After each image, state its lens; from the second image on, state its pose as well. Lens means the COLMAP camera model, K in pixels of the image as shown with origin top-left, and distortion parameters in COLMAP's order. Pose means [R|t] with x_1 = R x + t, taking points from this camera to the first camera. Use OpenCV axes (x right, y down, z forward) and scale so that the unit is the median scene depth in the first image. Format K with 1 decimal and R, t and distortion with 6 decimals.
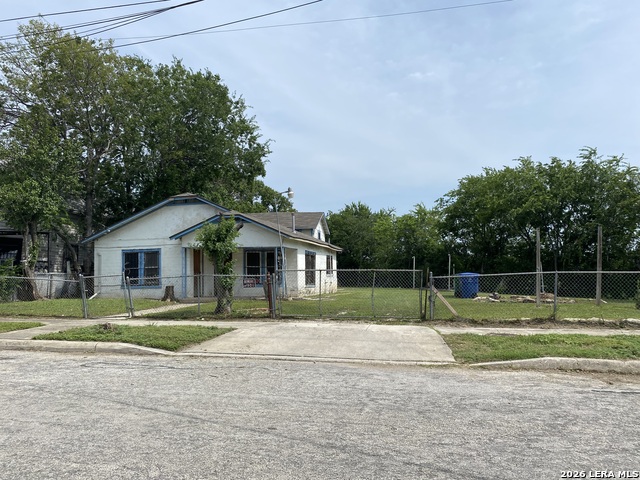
lens RADIAL K [[485.9, 0, 320.0], [0, 485.9, 241.1], [0, 0, 1]] dist [0.001860, -0.001563]
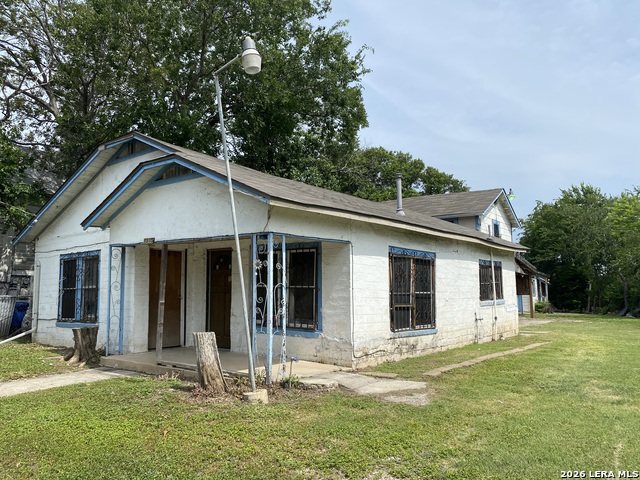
lens RADIAL K [[485.9, 0, 319.8], [0, 485.9, 237.7], [0, 0, 1]] dist [0.001860, -0.001563]
pose [[0.903628, -0.035832, -0.426817, 0.066831], [0.022423, 0.999086, -0.036402, 0.018556], [0.427731, 0.023323, 0.903605, 0.451601]]
